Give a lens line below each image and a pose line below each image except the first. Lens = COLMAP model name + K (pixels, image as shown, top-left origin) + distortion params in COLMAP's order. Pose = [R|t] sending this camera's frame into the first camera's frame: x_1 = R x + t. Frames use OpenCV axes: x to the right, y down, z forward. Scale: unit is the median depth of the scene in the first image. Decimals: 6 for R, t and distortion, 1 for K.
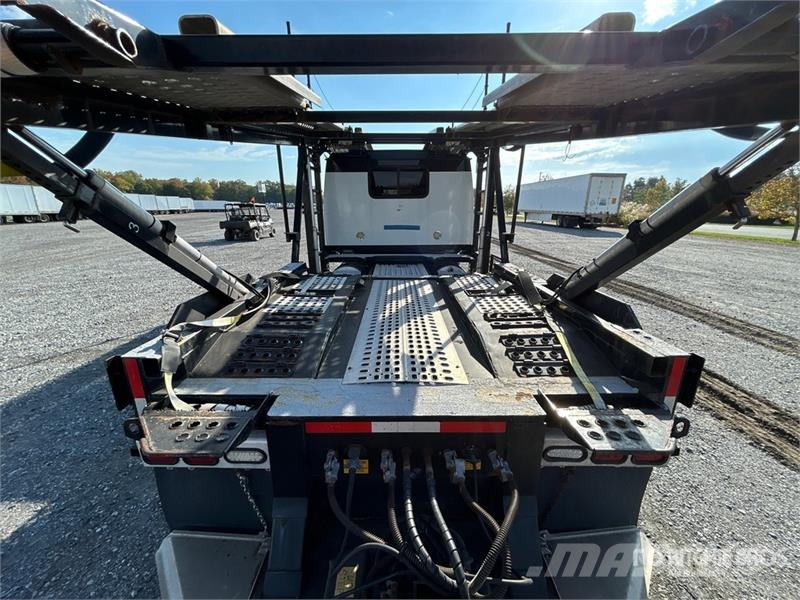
lens RADIAL K [[320.5, 0, 399.0], [0, 320.5, 299.1], [0, 0, 1]] dist [-0.002198, 0.000212]
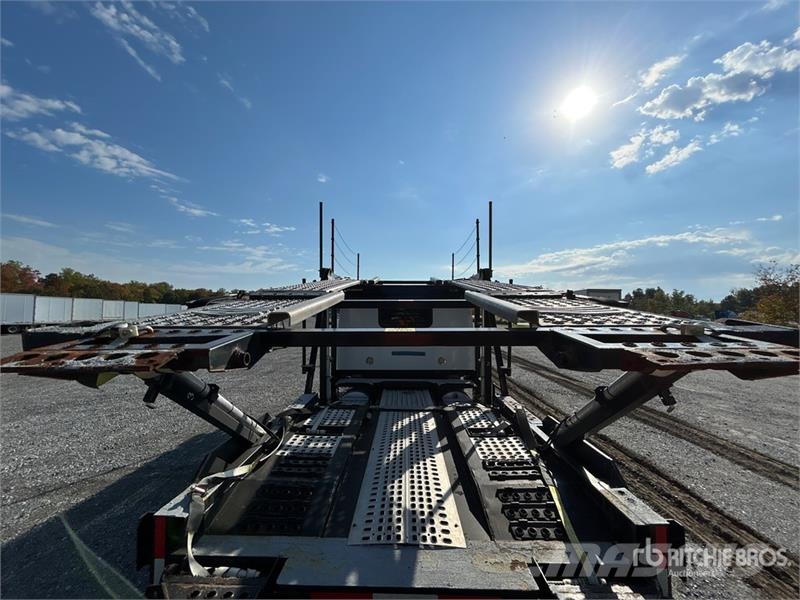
lens RADIAL K [[320.5, 0, 399.0], [0, 320.5, 299.1], [0, 0, 1]] dist [-0.002198, 0.000212]
pose [[0.999611, 0.001544, -0.027857, 0.016617], [-0.010414, 0.946949, -0.321216, -0.112302], [0.025883, 0.321381, 0.946596, -0.175390]]
